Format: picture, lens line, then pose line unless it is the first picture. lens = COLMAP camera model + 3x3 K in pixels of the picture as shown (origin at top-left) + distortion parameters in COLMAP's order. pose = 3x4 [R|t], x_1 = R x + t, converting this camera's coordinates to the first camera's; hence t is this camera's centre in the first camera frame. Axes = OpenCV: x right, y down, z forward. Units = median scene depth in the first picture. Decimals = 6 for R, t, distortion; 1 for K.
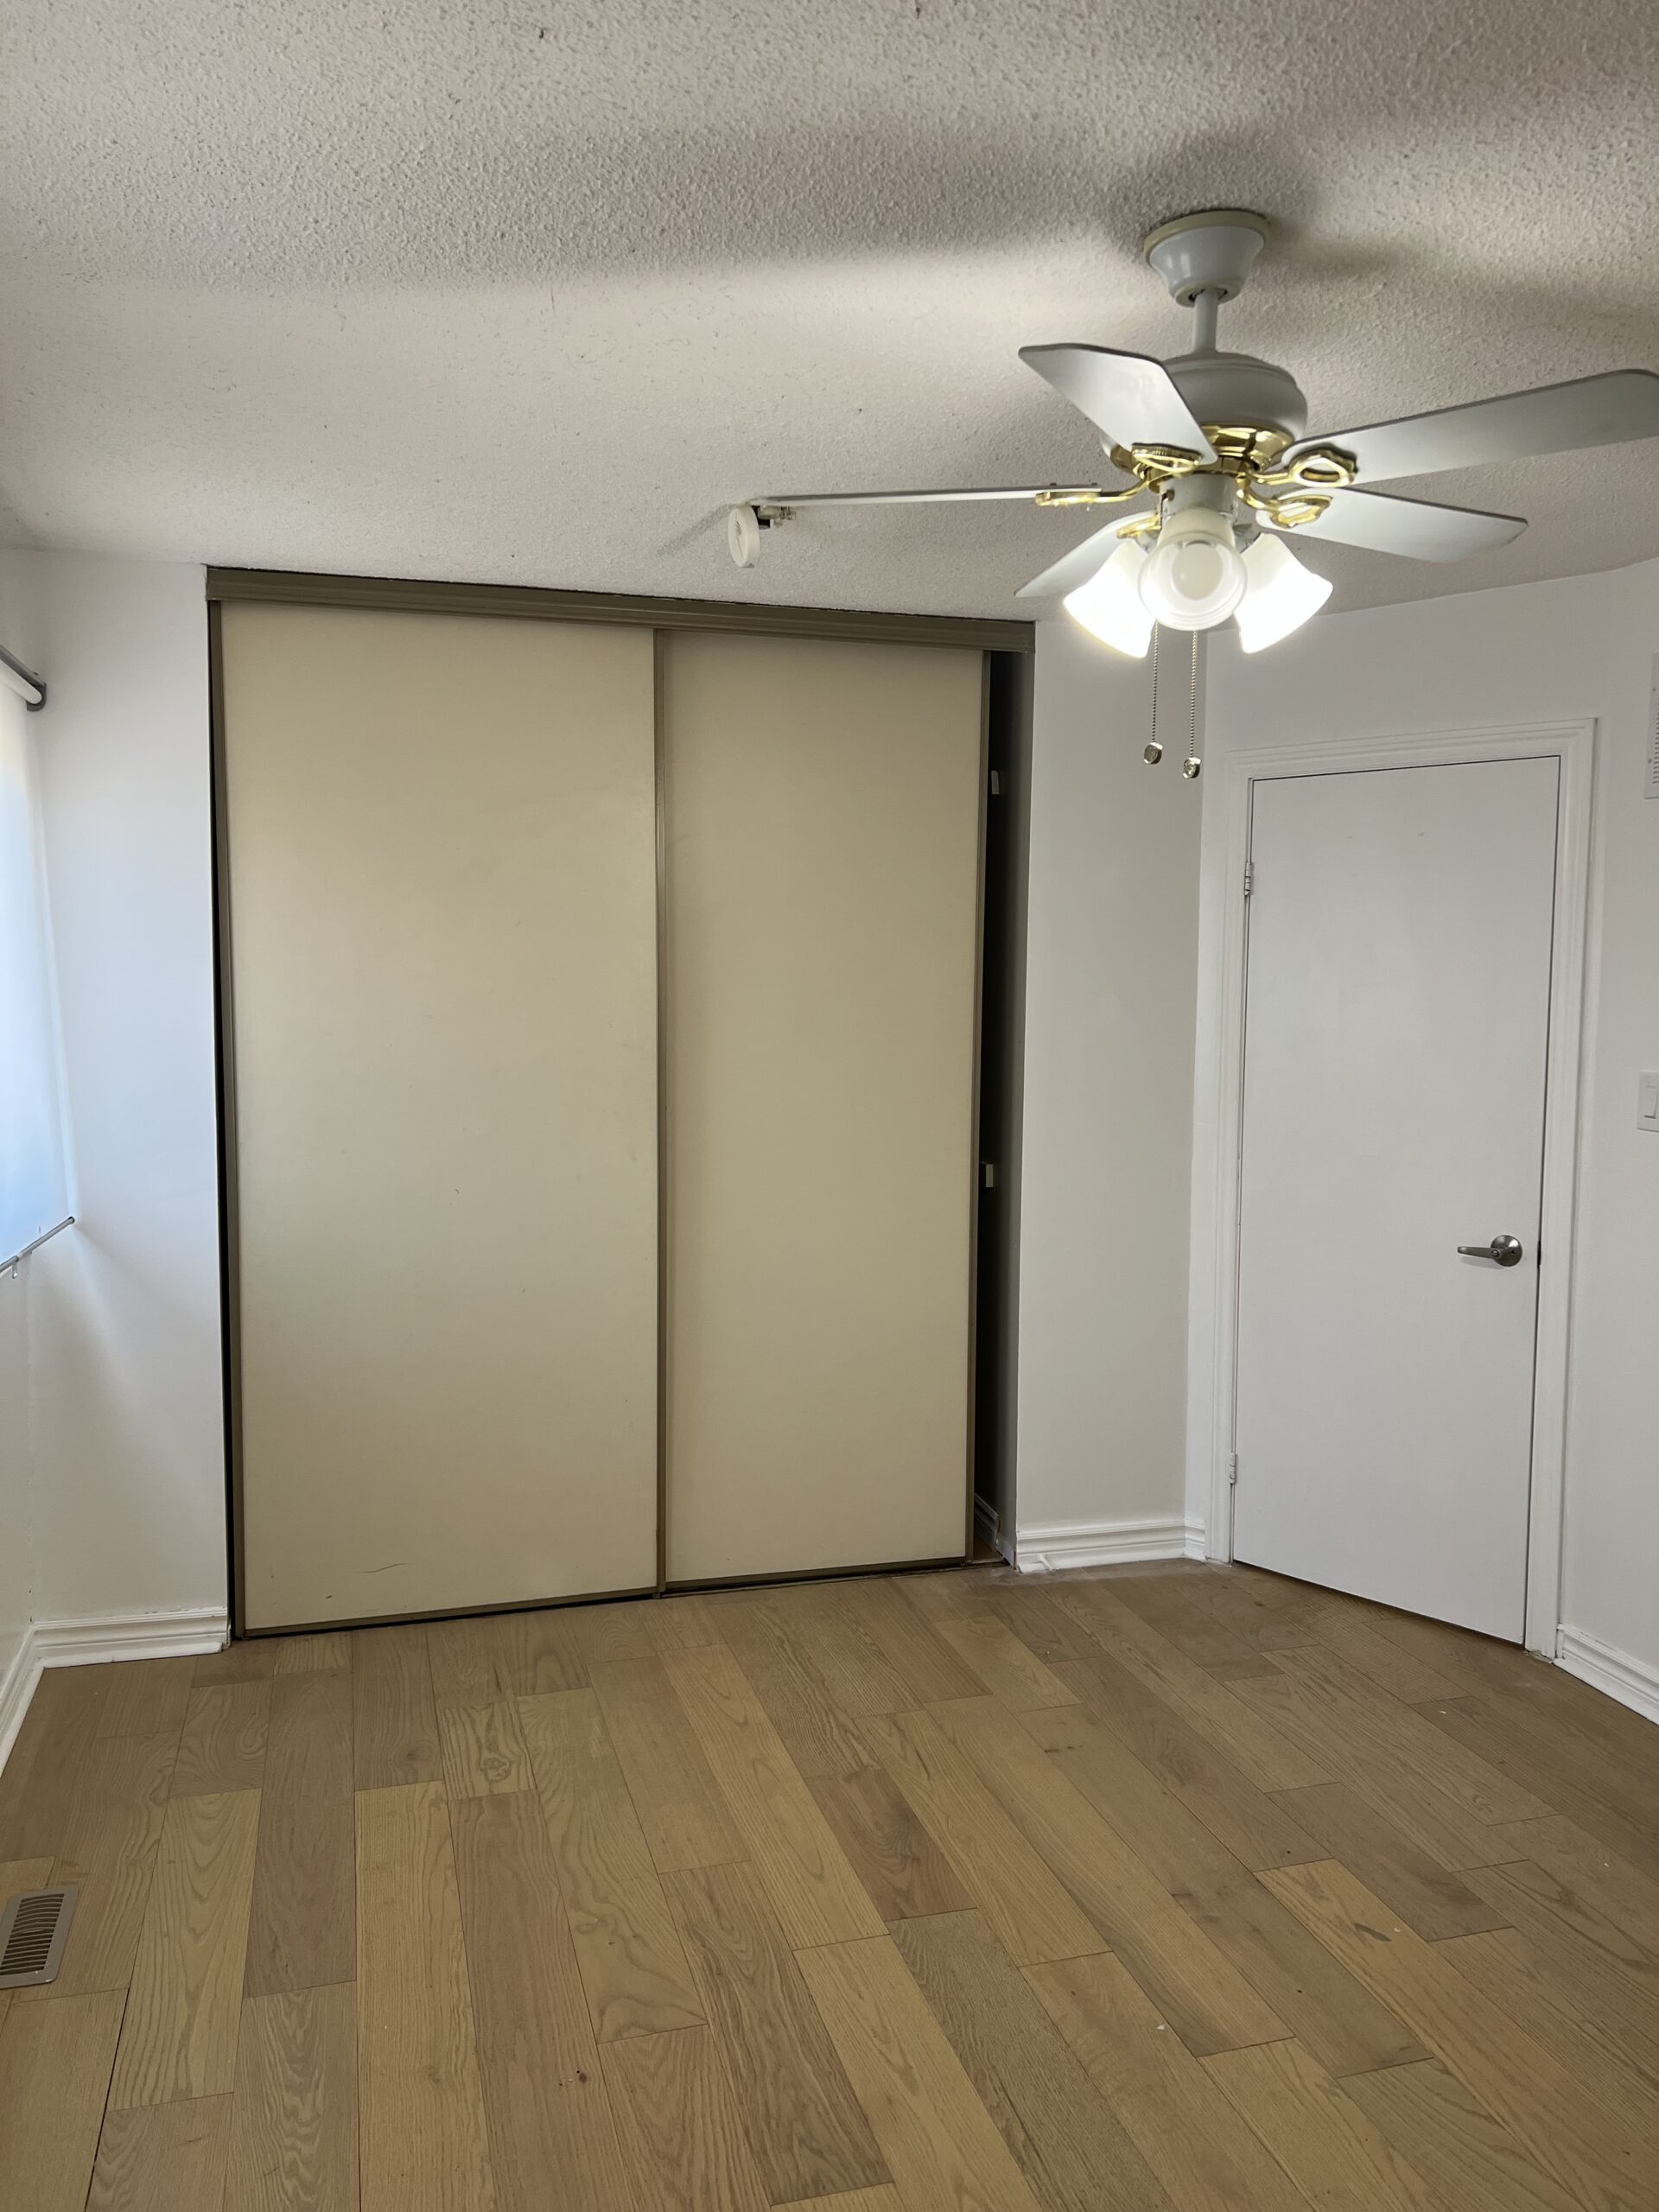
lens RADIAL K [[1654.4, 0, 829.2], [0, 1654.4, 1102.5], [0, 0, 1]] dist [0.002419, -0.015137]
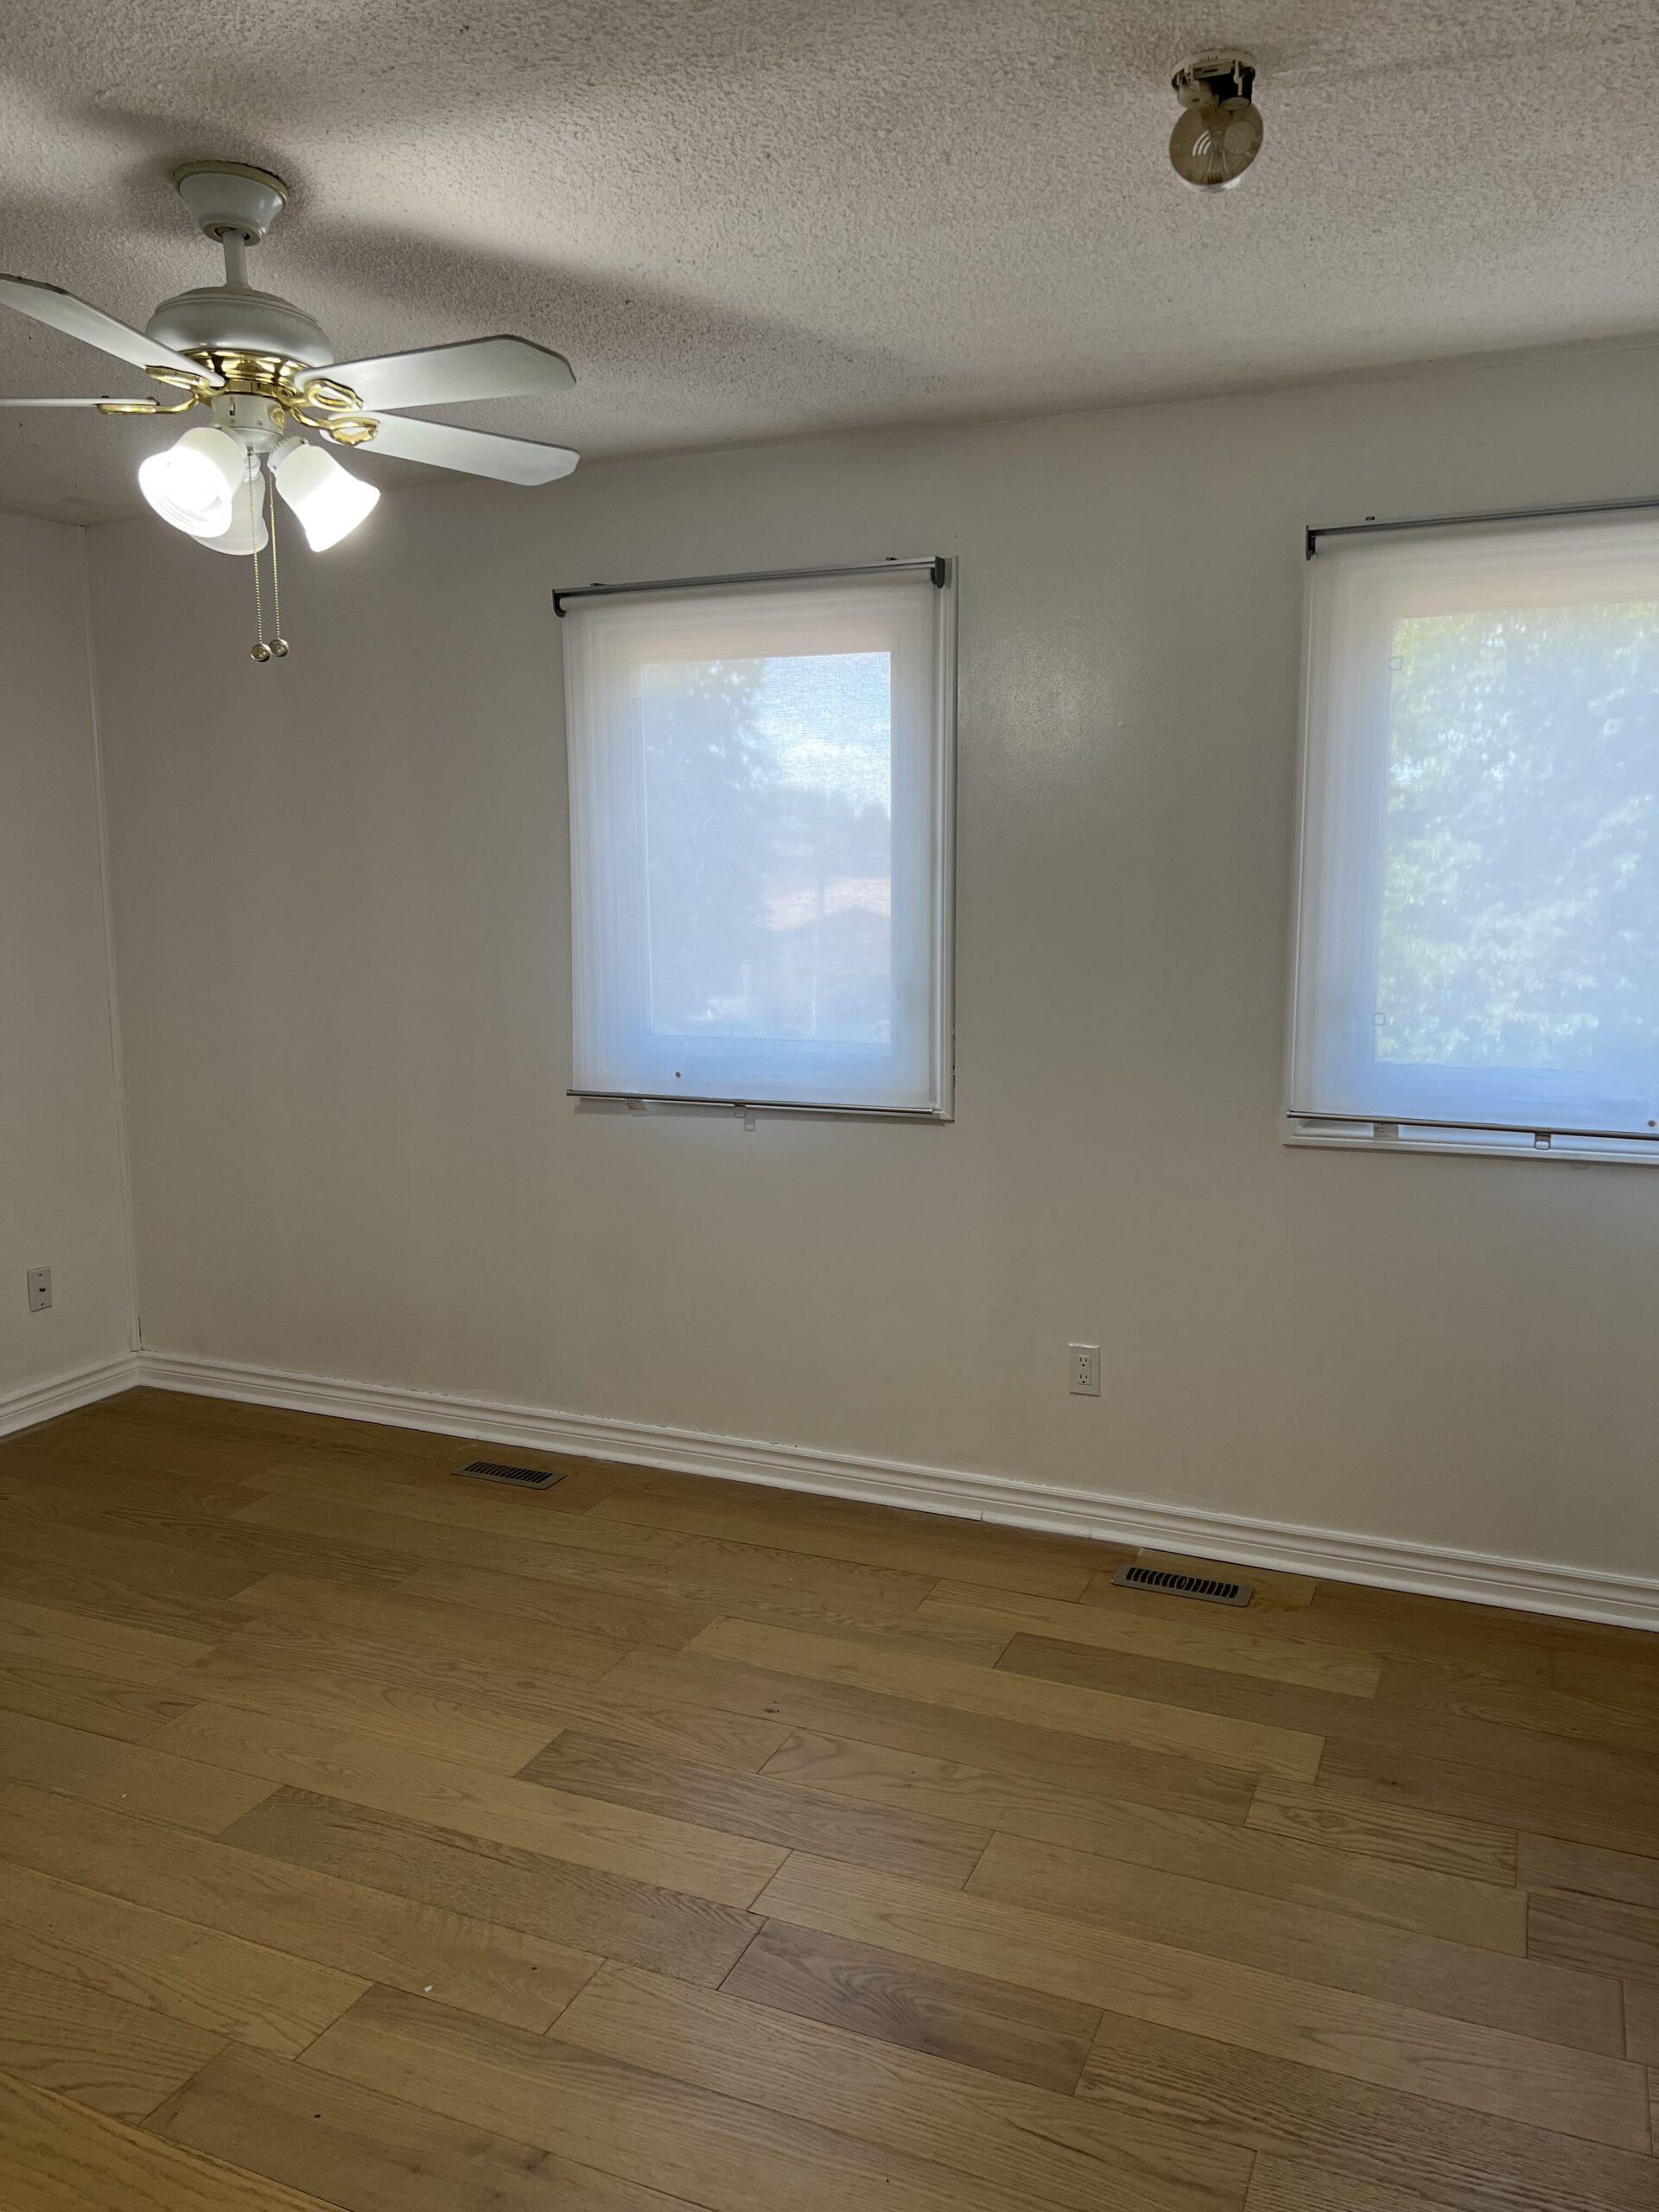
lens RADIAL K [[1654.4, 0, 830.0], [0, 1654.4, 1107.7], [0, 0, 1]] dist [0.002419, -0.015137]
pose [[-0.637849, 0.114153, -0.761655, 0.693783], [-0.067228, 0.976927, 0.202718, -0.117638], [0.767222, 0.180508, -0.615458, 1.628836]]
